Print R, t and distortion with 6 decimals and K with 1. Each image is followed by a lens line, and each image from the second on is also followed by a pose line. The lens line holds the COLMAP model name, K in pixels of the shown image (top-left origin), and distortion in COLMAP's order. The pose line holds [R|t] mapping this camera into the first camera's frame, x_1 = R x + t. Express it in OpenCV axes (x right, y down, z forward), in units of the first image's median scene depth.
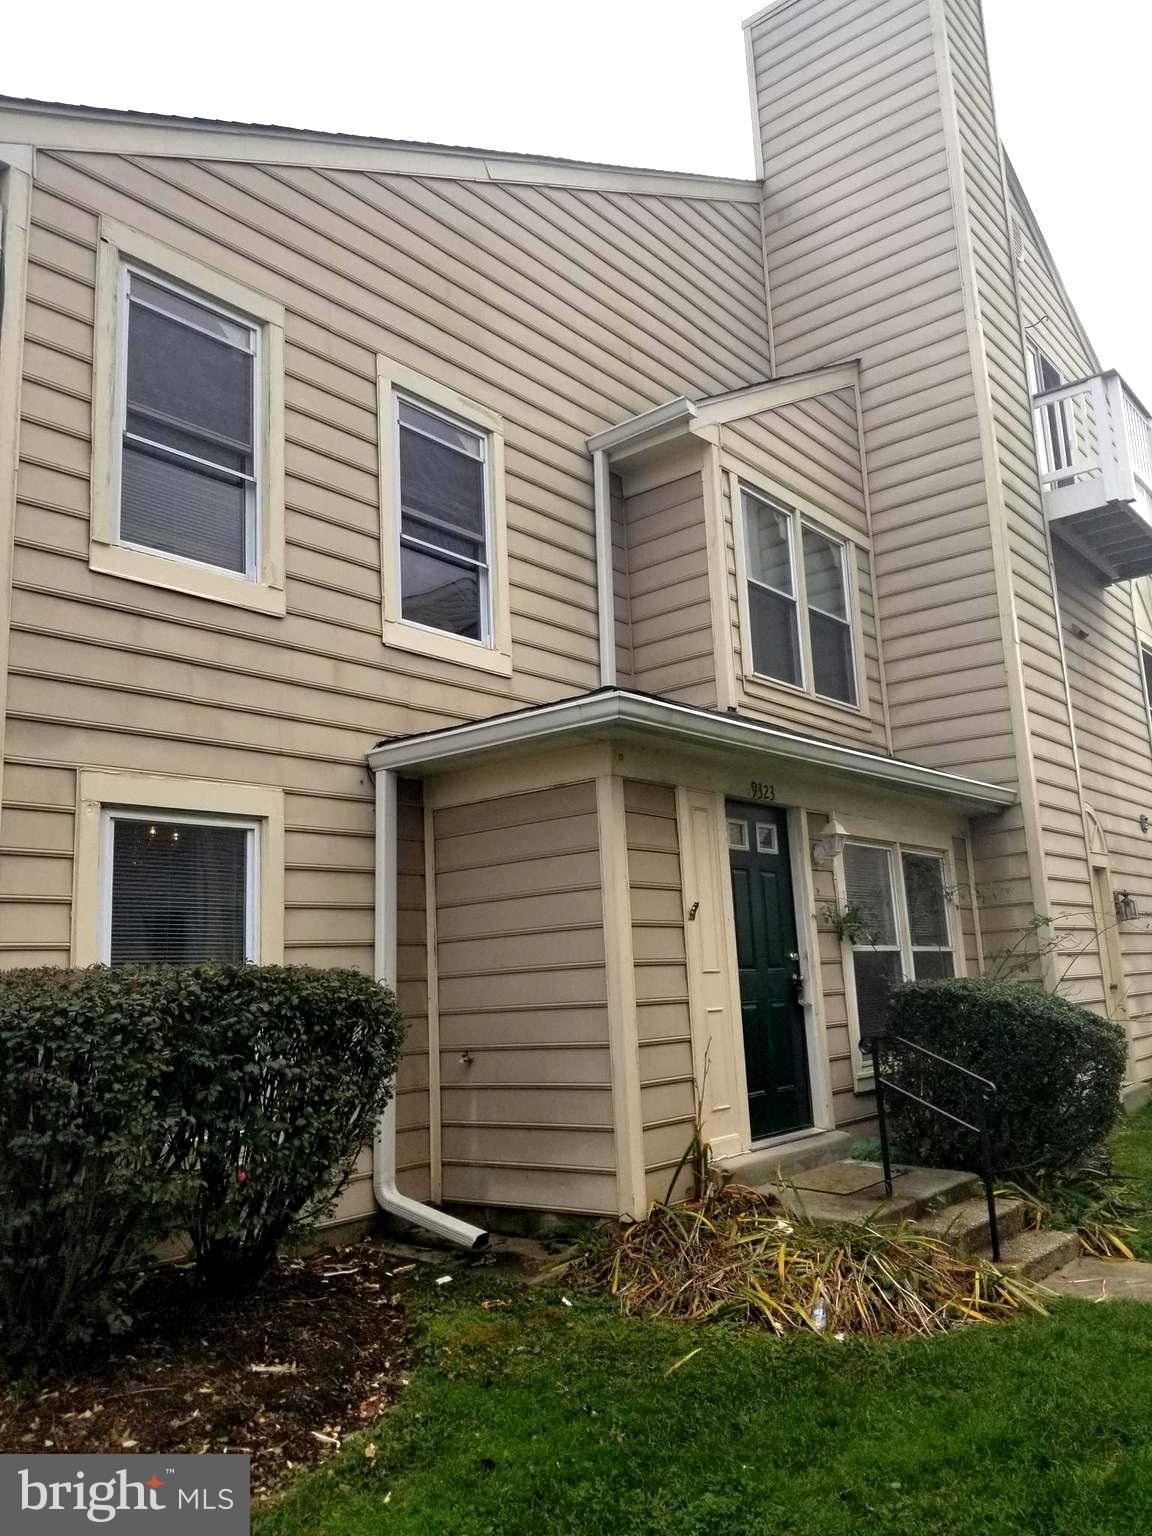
lens RADIAL K [[1170.3, 0, 576.0], [0, 1170.3, 768.0], [0, 0, 1]] dist [0.105352, -0.136056]
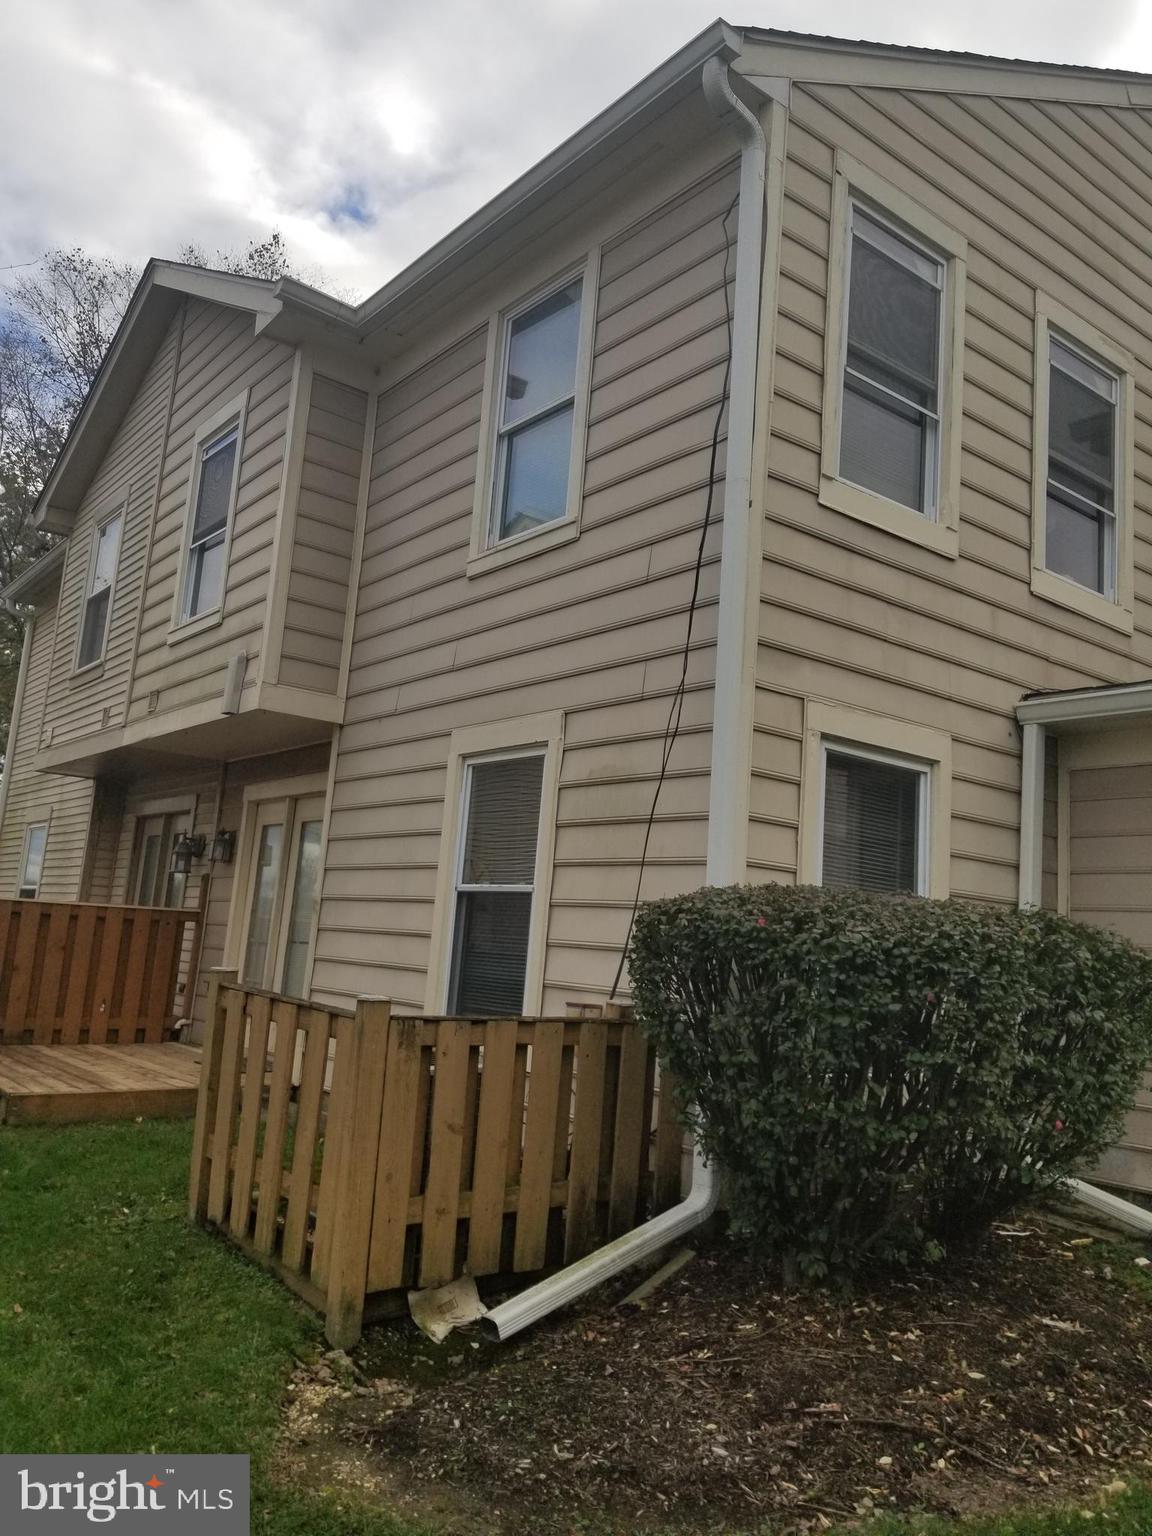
lens RADIAL K [[1177.9, 0, 581.2], [0, 1177.9, 751.5], [0, 0, 1]] dist [0.087510, -0.109103]
pose [[0.968936, 0.084510, -0.232425, -0.324391], [-0.080837, 0.996406, 0.025298, 0.032089], [0.233728, -0.005724, 0.972285, -0.028264]]
